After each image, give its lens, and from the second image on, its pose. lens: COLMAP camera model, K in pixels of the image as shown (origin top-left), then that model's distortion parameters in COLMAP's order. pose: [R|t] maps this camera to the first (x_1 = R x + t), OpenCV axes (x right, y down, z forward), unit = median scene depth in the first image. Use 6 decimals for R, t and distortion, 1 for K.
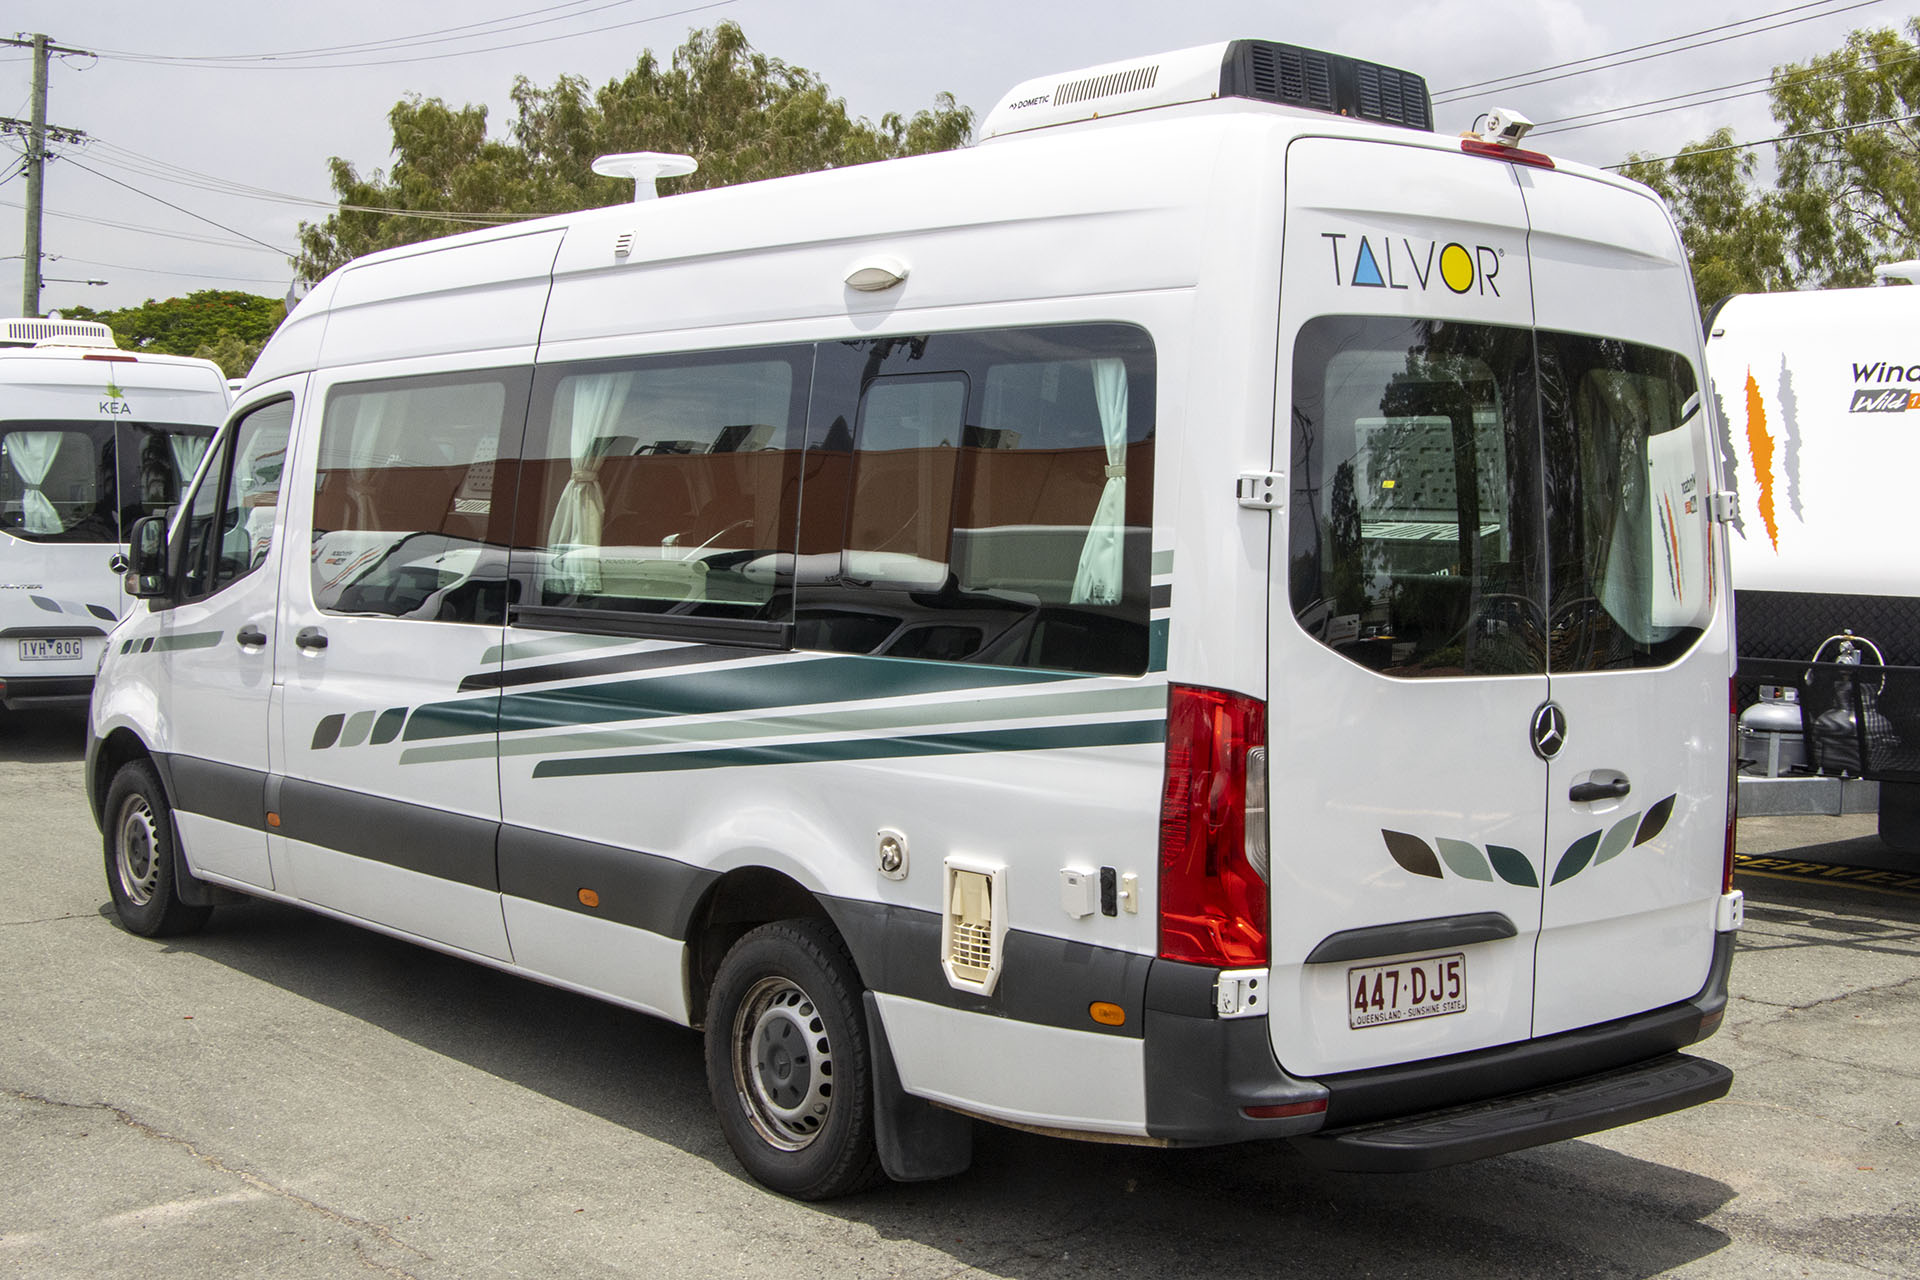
lens RADIAL K [[2278.2, 0, 917.0], [0, 2278.2, 648.9], [0, 0, 1]] dist [-0.081009, 0.307169]
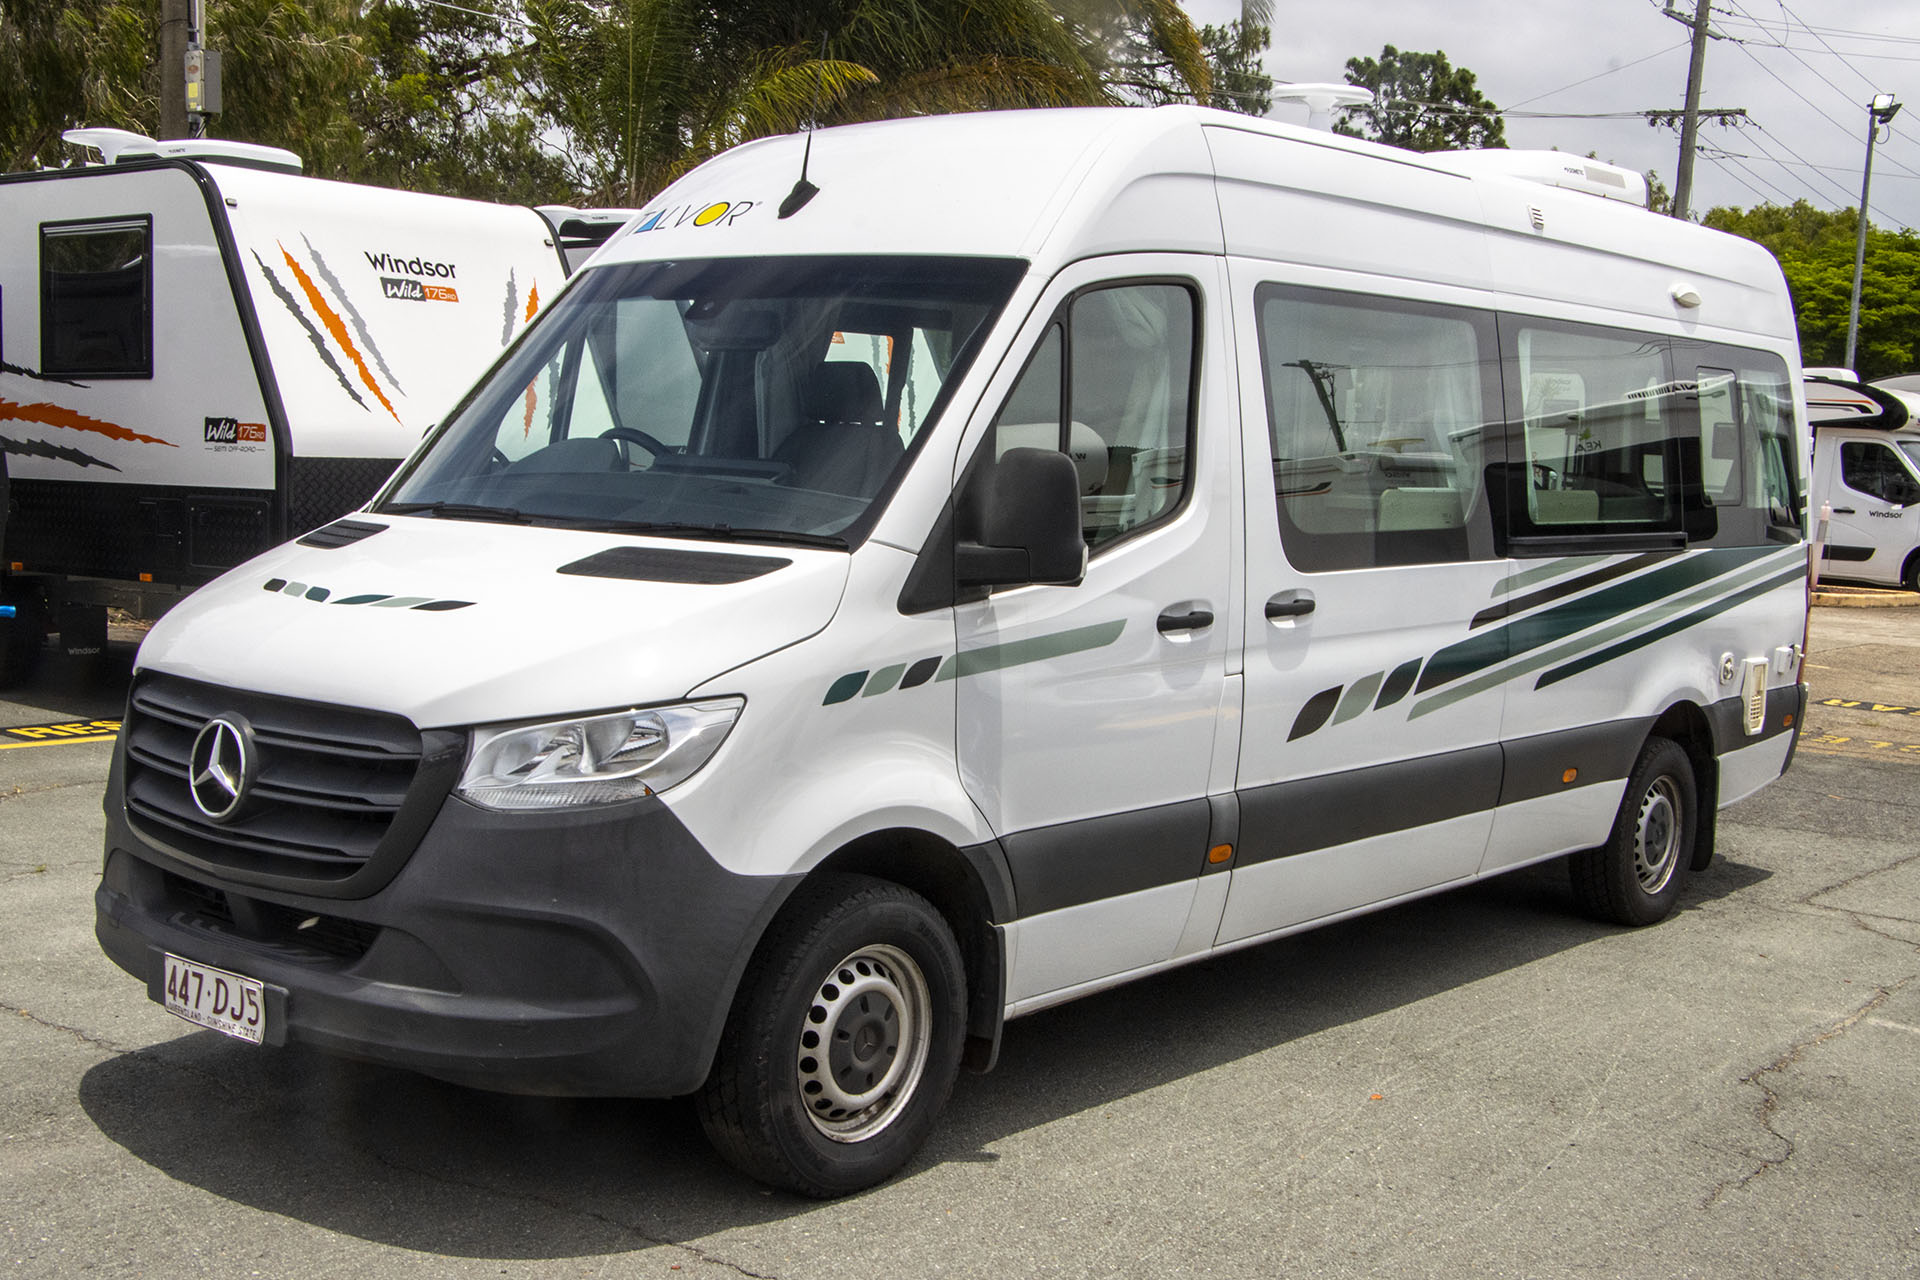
lens RADIAL K [[2278.2, 0, 917.0], [0, 2278.2, 648.9], [0, 0, 1]] dist [-0.081009, 0.307169]
pose [[-0.156193, -0.119629, 0.980455, -1.595245], [0.014597, 0.992250, 0.123394, -0.139074], [-0.987619, 0.033585, -0.153237, 1.930648]]
